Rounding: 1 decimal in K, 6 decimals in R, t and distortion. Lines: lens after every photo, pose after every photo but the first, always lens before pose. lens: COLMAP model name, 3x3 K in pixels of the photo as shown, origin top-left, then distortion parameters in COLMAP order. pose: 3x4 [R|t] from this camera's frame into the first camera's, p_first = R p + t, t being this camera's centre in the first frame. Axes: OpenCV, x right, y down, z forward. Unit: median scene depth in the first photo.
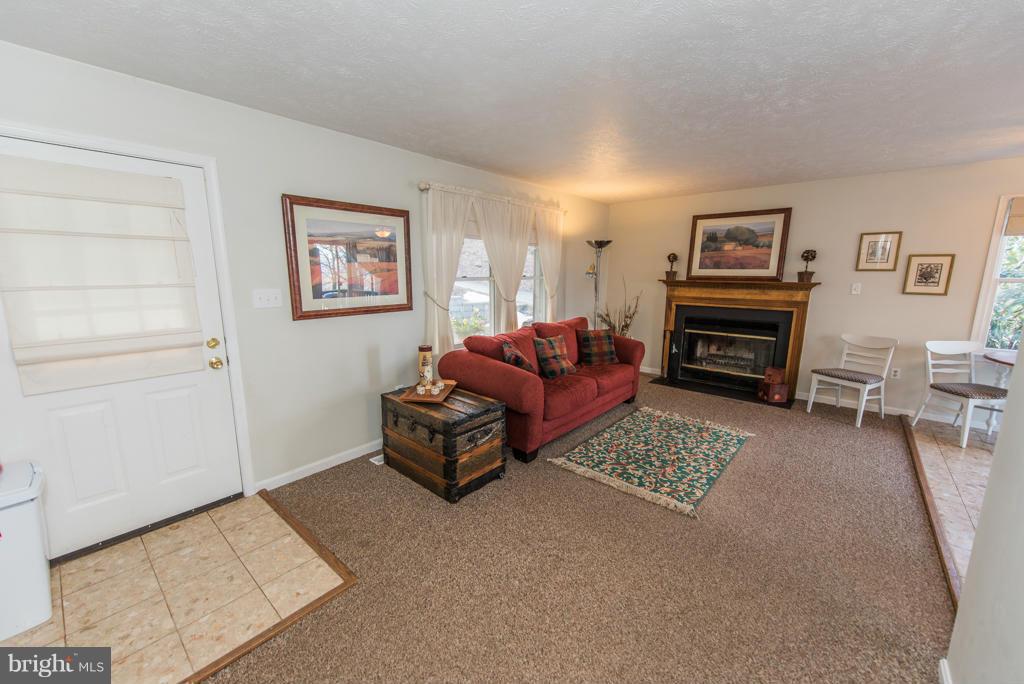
lens RADIAL K [[397.5, 0, 508.2], [0, 397.5, 340.9], [0, 0, 1]] dist [0.001454, -0.007438]
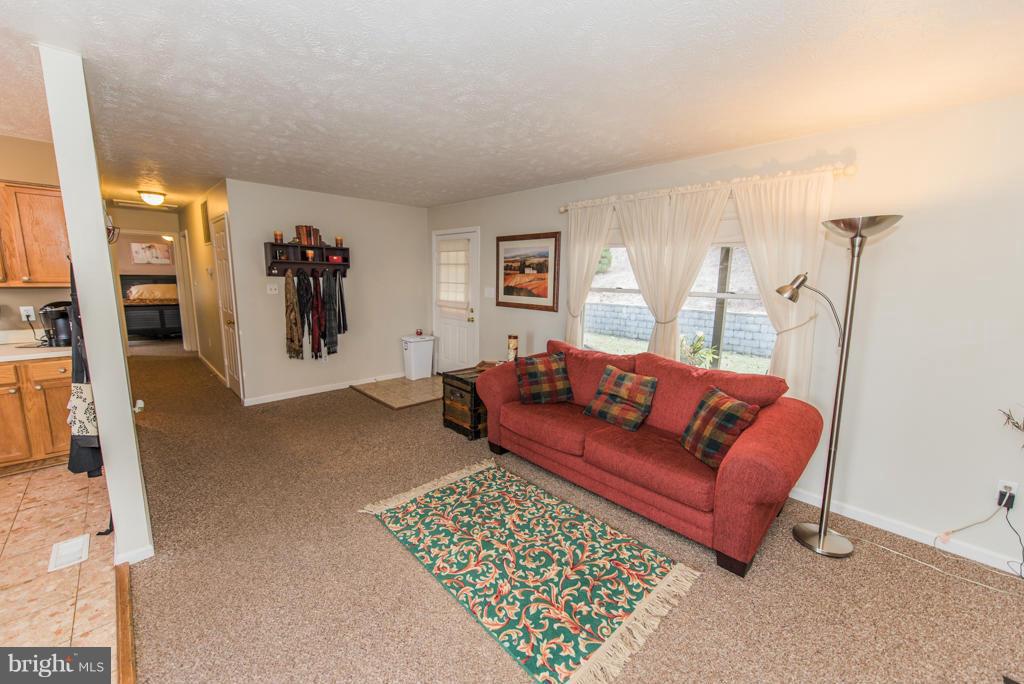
lens RADIAL K [[399.8, 0, 508.5], [0, 399.8, 340.6], [0, 0, 1]] dist [0.010359, 0.000180]
pose [[-0.092151, 0.160159, -0.982780, 1.058351], [-0.192341, 0.965529, 0.175383, -0.192460], [0.976992, 0.205191, -0.058169, 1.008845]]
